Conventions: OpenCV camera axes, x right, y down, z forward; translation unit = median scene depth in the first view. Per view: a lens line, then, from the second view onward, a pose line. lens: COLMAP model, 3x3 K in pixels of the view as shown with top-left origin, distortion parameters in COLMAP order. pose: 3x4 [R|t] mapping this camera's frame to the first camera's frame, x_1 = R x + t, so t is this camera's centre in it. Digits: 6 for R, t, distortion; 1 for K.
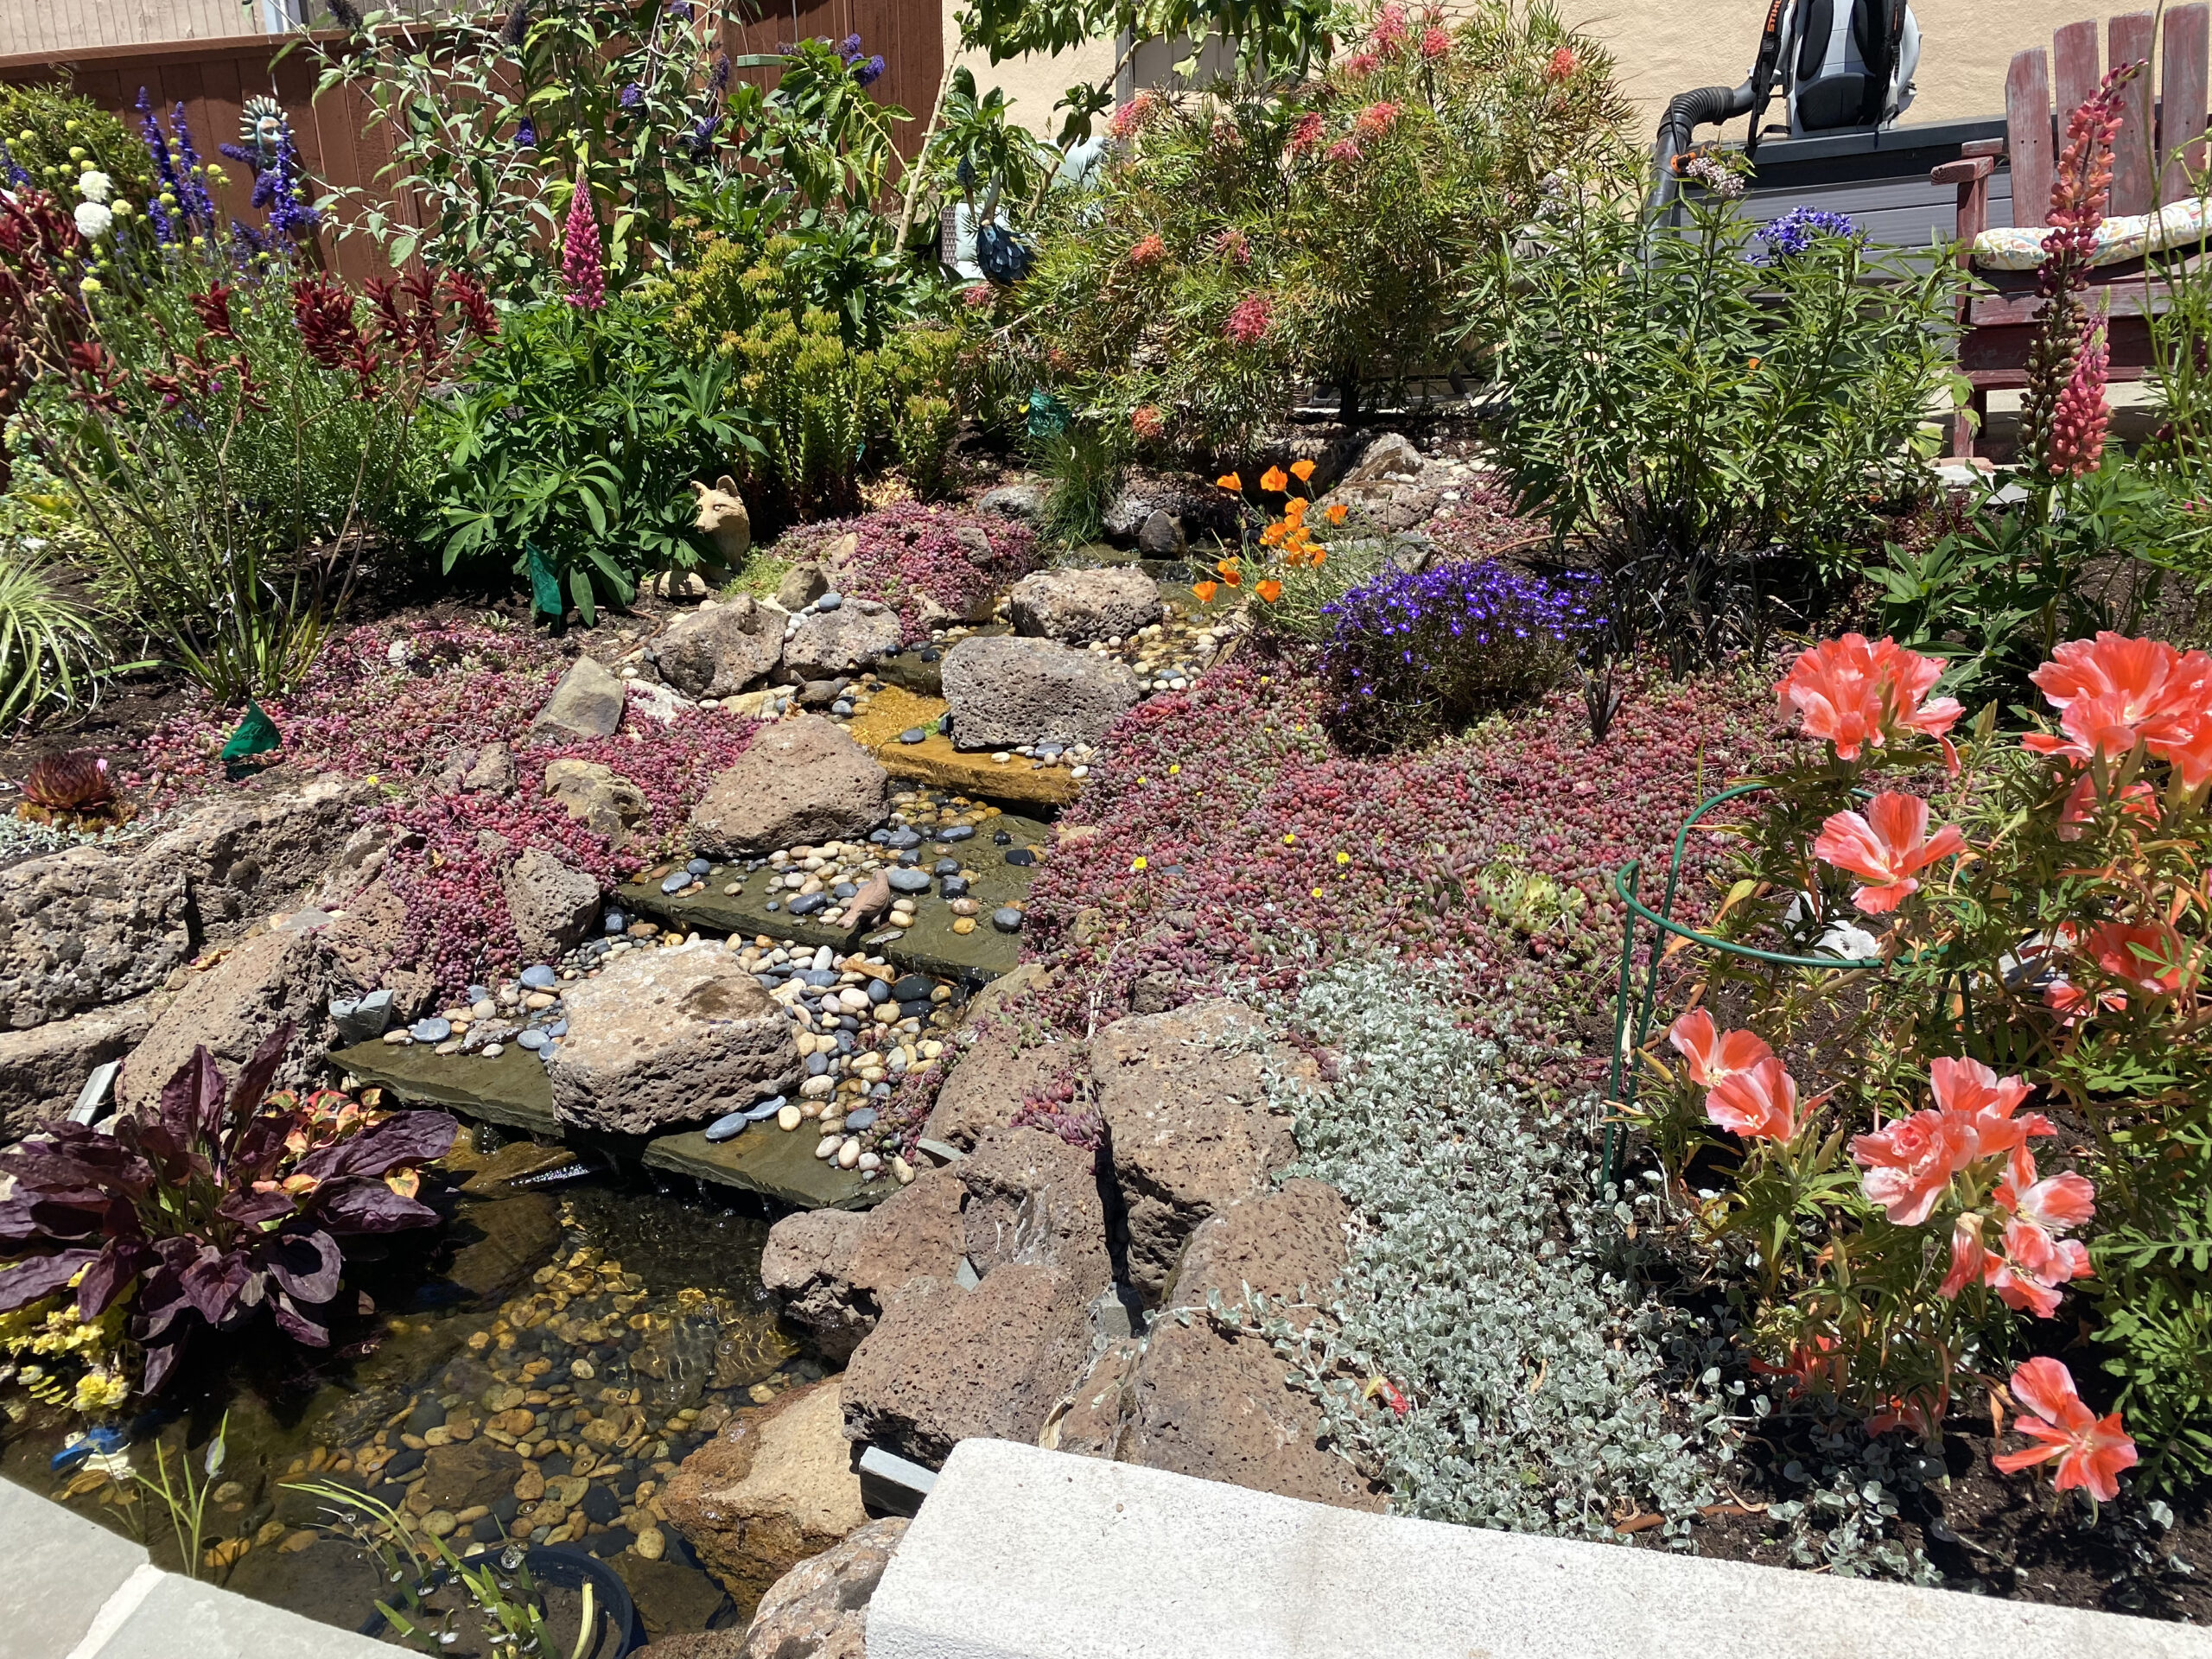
lens RADIAL K [[1644.4, 0, 1106.3], [0, 1644.4, 887.1], [0, 0, 1]] dist [0.024686, -0.001427]
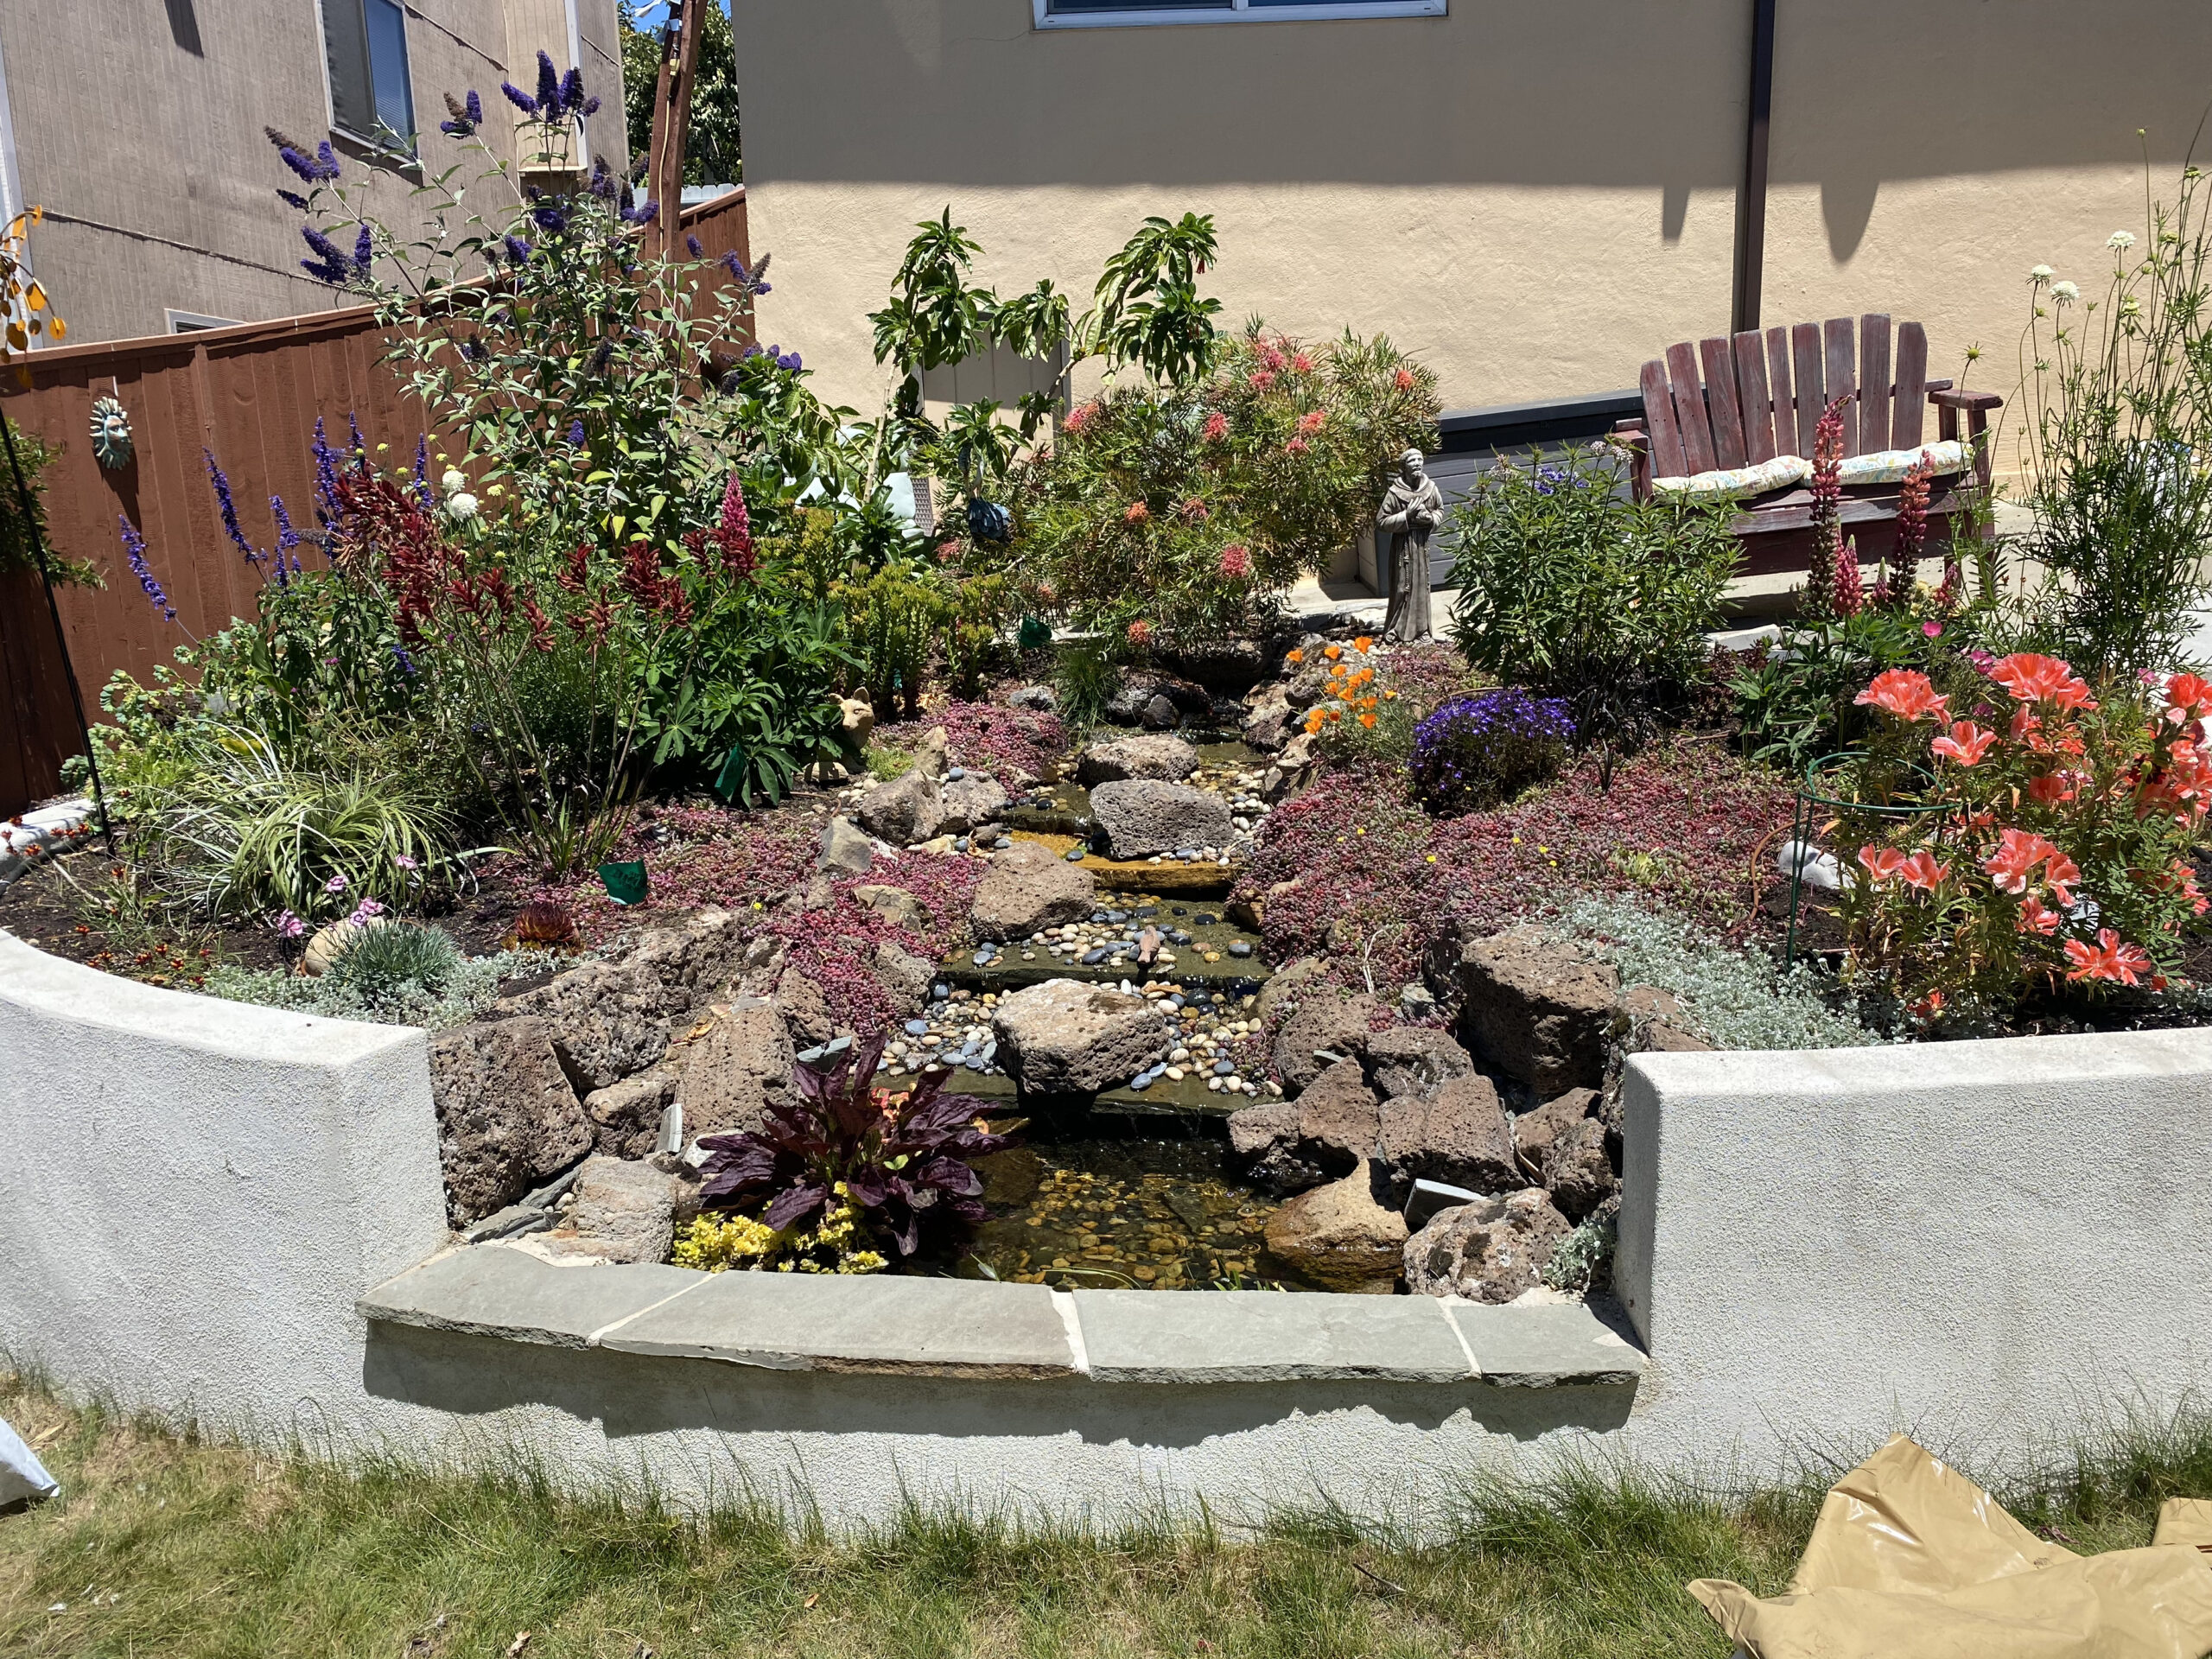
lens RADIAL K [[1651.1, 0, 1106.0], [0, 1651.1, 829.5], [0, 0, 1]] dist [0.073330, -0.001244]
pose [[0.966677, -0.080500, 0.243012, -0.490435], [0.120953, 0.980256, -0.156422, 0.122120], [-0.225622, 0.180603, 0.957328, -0.383811]]
